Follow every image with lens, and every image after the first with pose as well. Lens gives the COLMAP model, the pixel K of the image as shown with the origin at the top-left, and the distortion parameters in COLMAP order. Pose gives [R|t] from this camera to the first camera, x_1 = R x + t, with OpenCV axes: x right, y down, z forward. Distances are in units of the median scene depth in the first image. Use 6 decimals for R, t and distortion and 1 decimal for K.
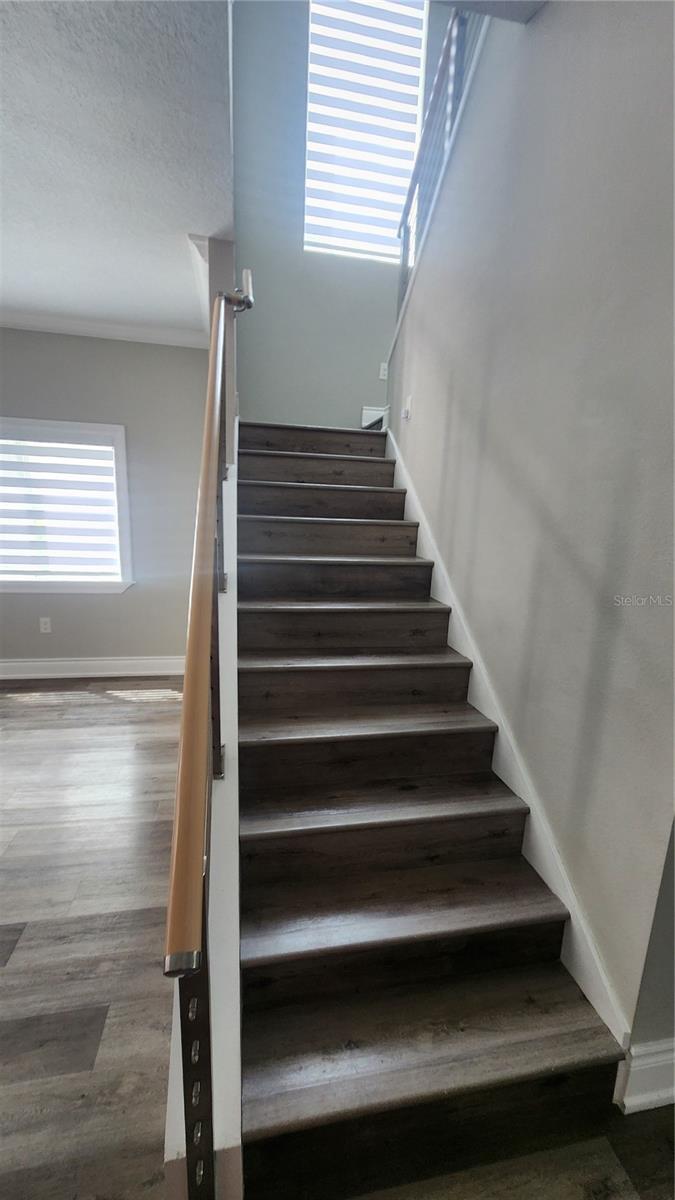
lens RADIAL K [[493.7, 0, 346.6], [0, 493.7, 624.4], [0, 0, 1]] dist [0.000991, -0.001715]
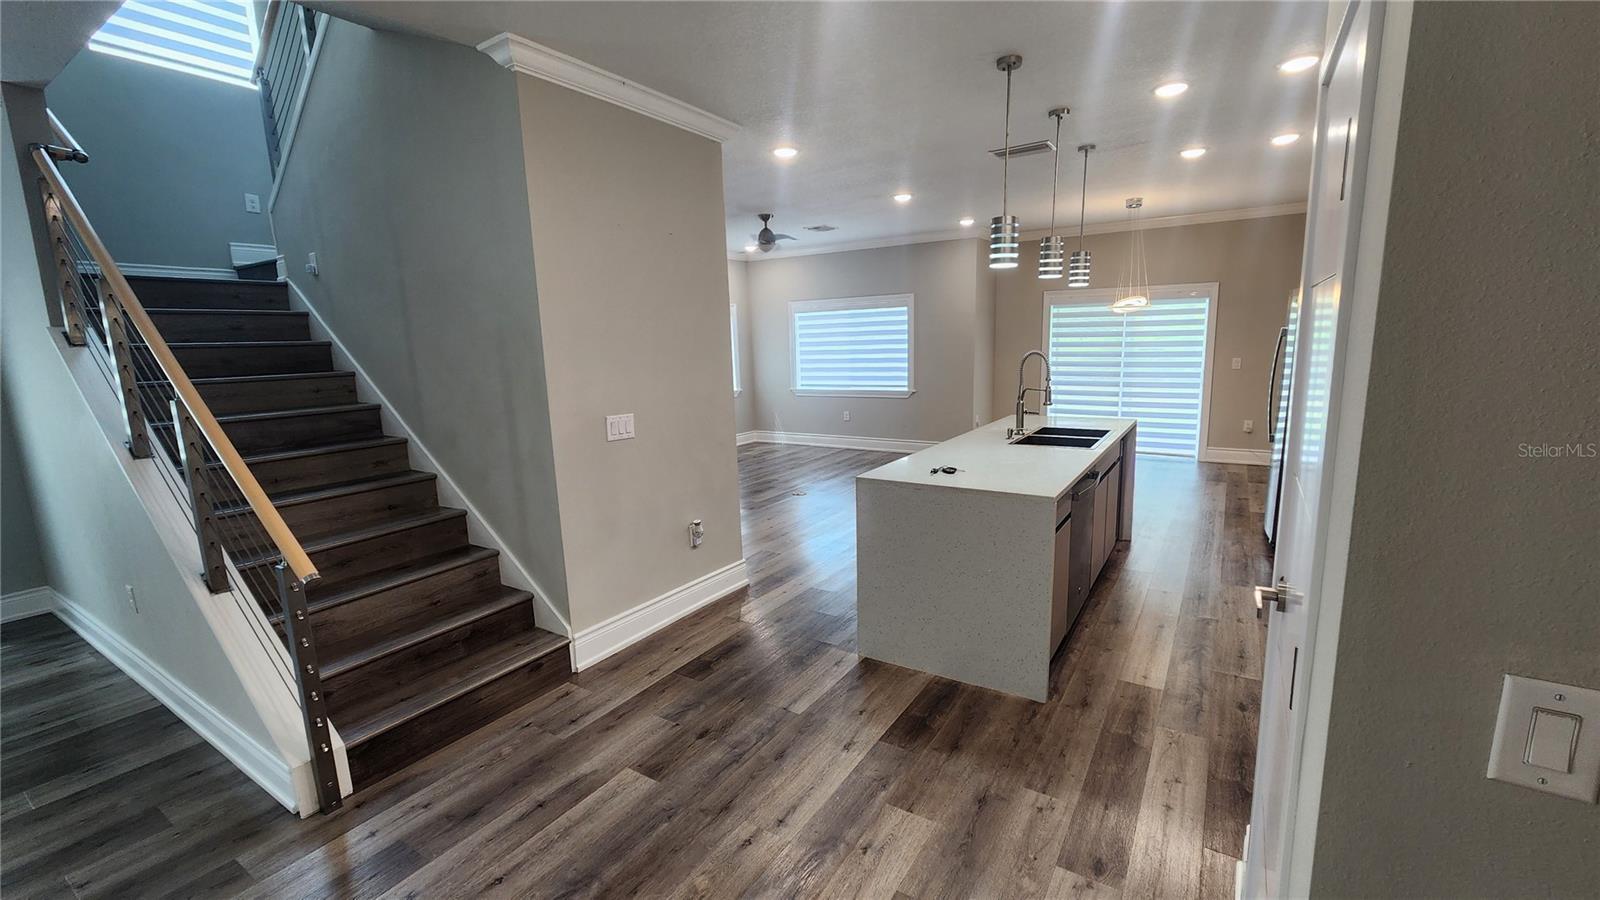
lens RADIAL K [[658.3, 0, 816.3], [0, 658.3, 451.4], [0, 0, 1]] dist [0.000991, -0.001715]
pose [[0.694094, -0.176147, 0.698001, -0.171706], [0.216292, 0.975831, 0.031179, 0.125142], [-0.686623, 0.129331, 0.715417, -0.641008]]
